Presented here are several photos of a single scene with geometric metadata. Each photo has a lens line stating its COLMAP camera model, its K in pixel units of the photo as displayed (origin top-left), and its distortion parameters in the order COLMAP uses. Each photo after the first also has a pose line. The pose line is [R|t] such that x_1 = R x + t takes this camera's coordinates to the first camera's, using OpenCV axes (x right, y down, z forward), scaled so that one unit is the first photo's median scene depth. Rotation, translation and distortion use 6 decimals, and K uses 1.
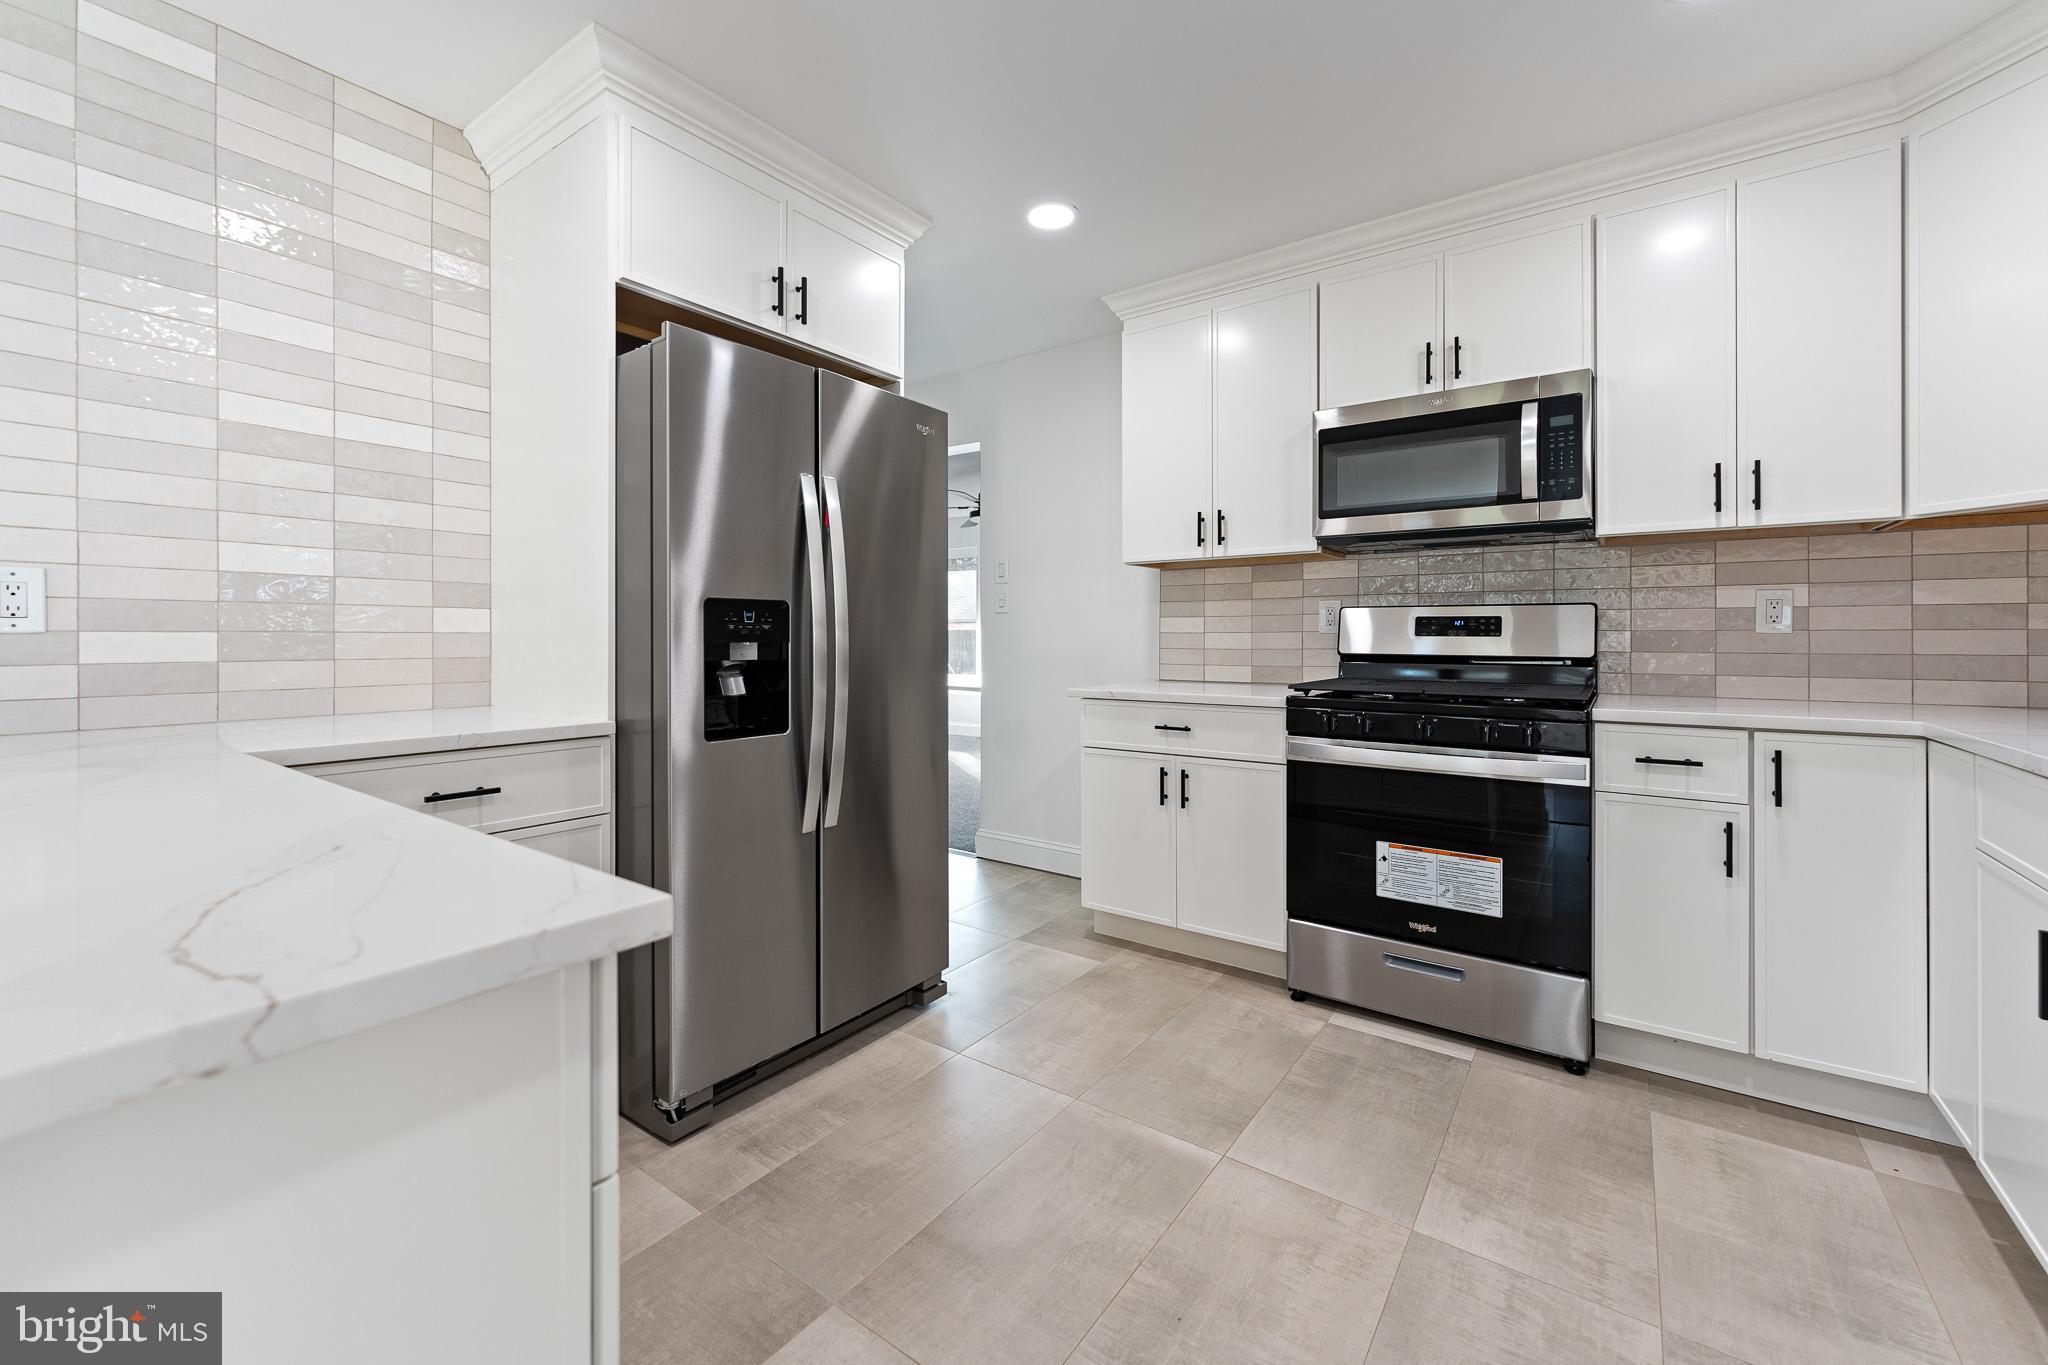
lens RADIAL K [[830.3, 0, 1027.0], [0, 830.3, 639.9], [0, 0, 1]] dist [0.000784, -0.000091]
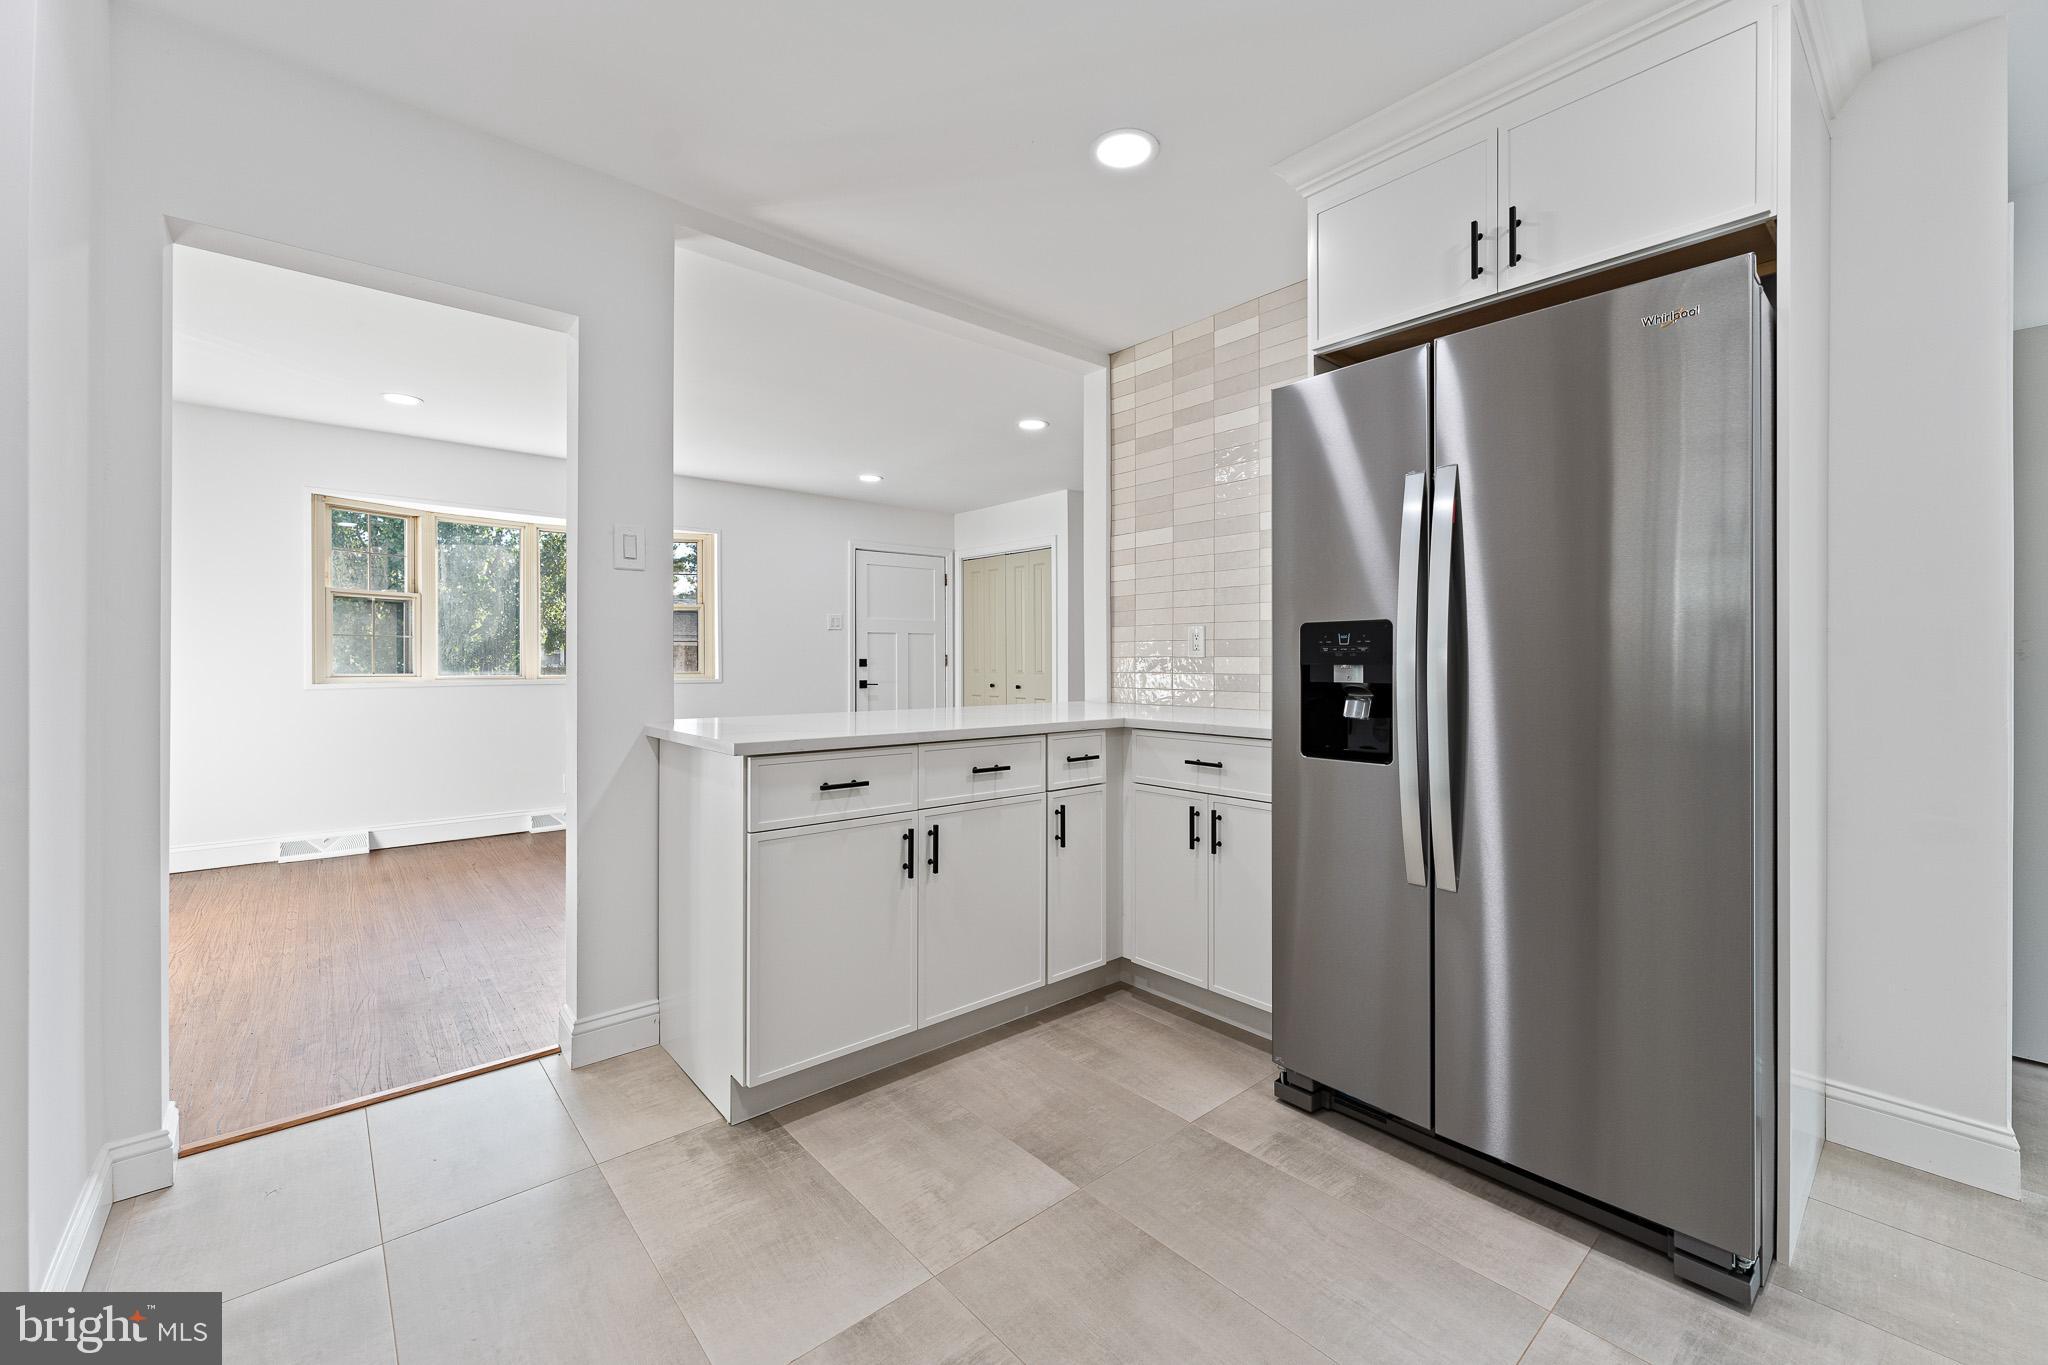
lens RADIAL K [[825.2, 0, 1021.9], [0, 825.2, 660.2], [0, 0, 1]] dist [0.000815, 0.000038]
pose [[-0.230393, 0.000677, -0.973098, 0.629134], [-0.003386, 0.999993, 0.001497, -0.002364], [0.973092, 0.003640, -0.230389, 0.748995]]
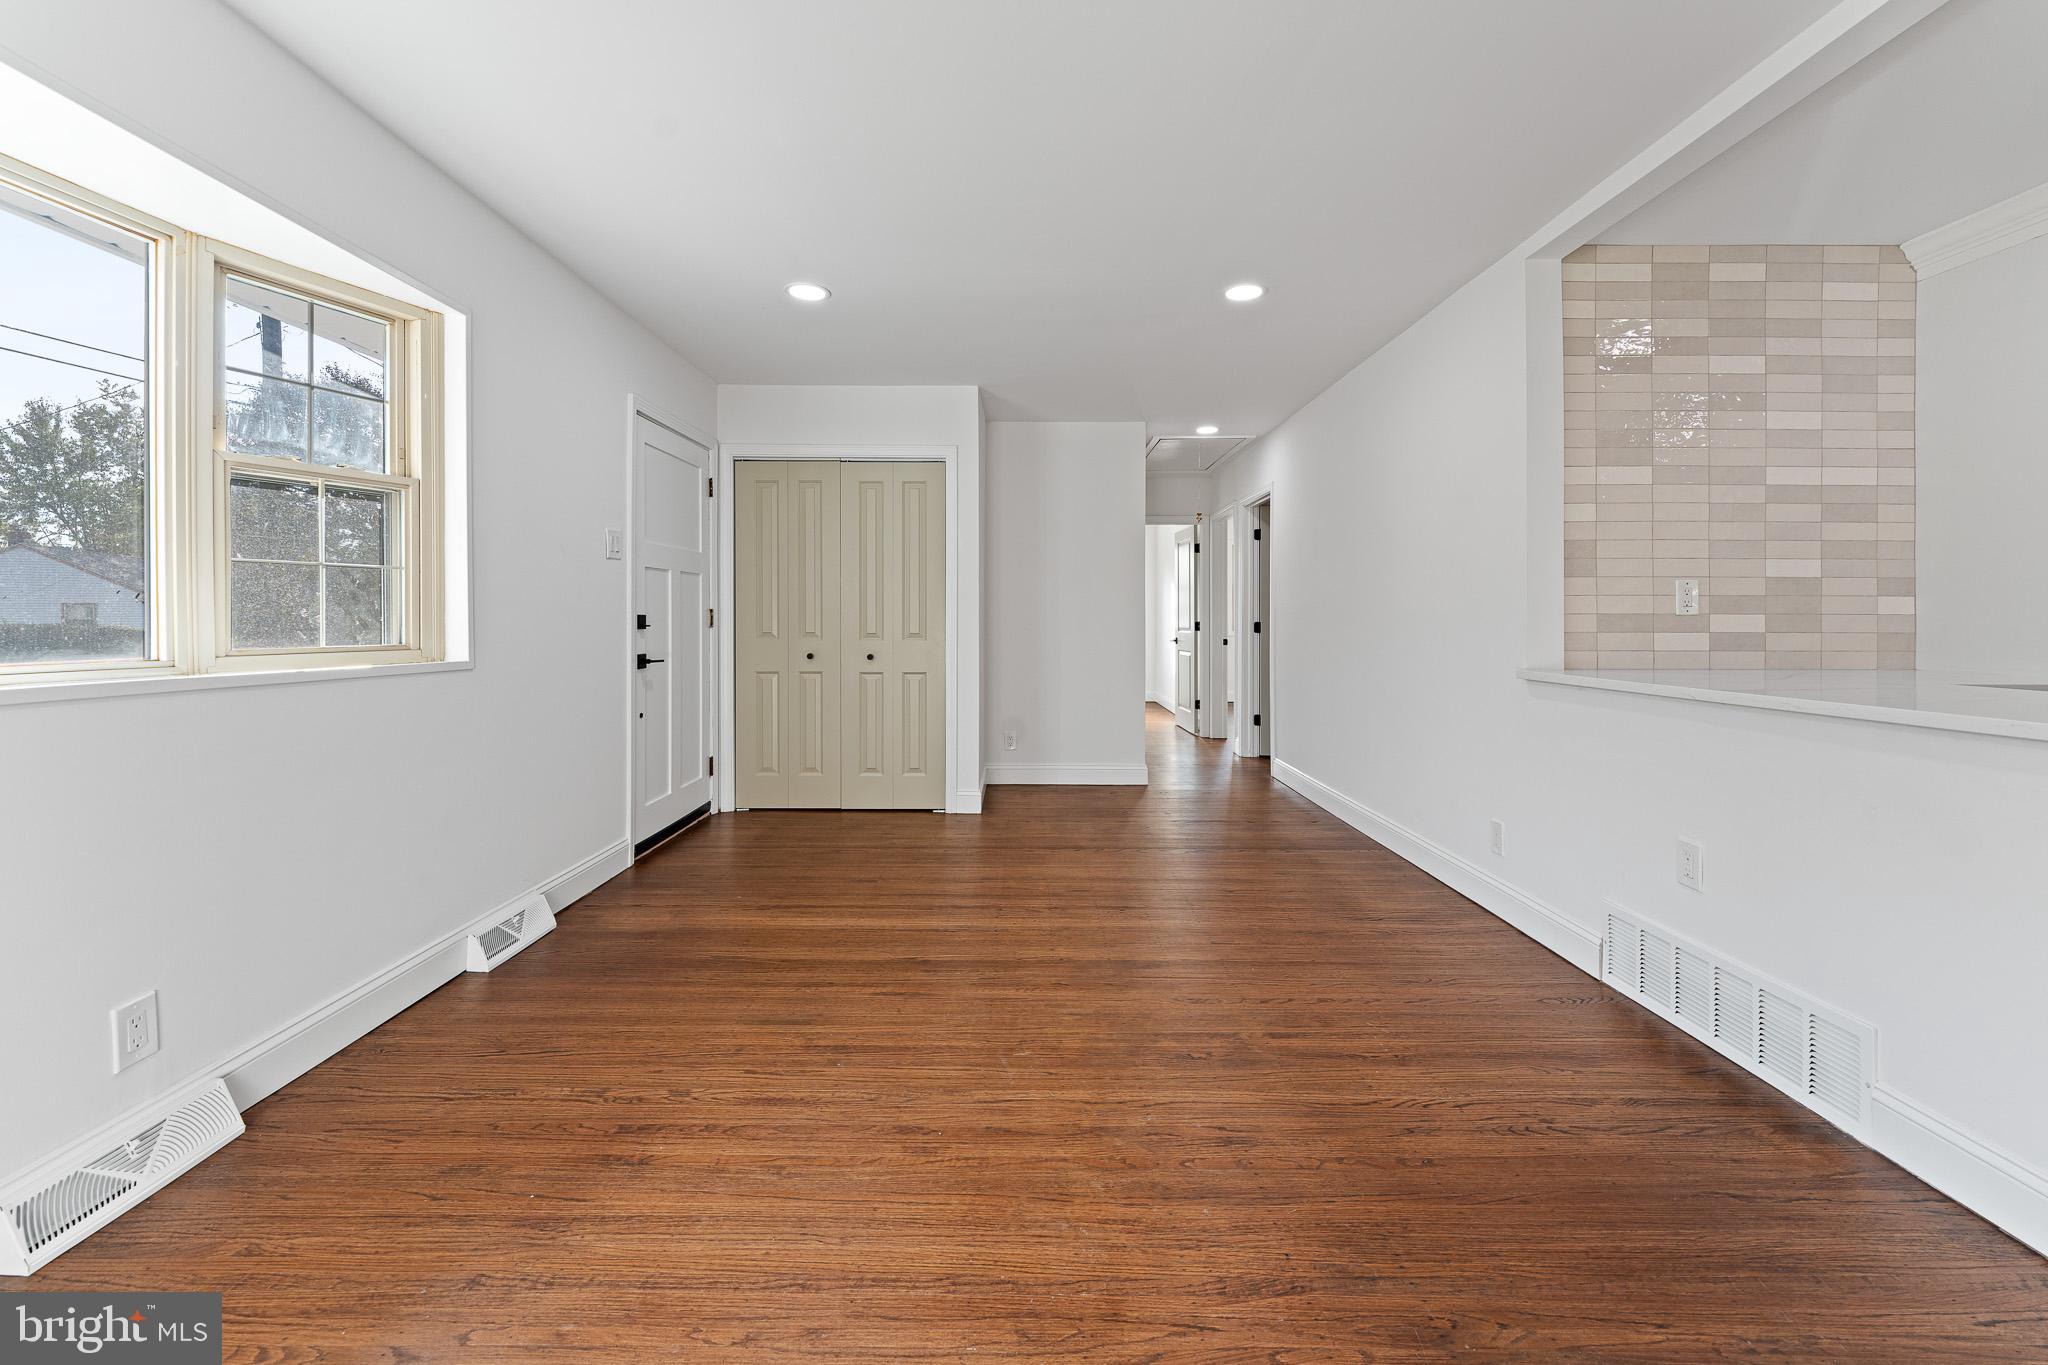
lens RADIAL K [[840.4, 0, 1018.5], [0, 840.4, 618.8], [0, 0, 1]] dist [0.001628, -0.000126]
pose [[0.590182, -0.000714, -0.807270, -0.411880], [-0.004815, 0.999979, -0.004405, 0.011269], [0.807256, 0.006487, 0.590166, -0.957773]]
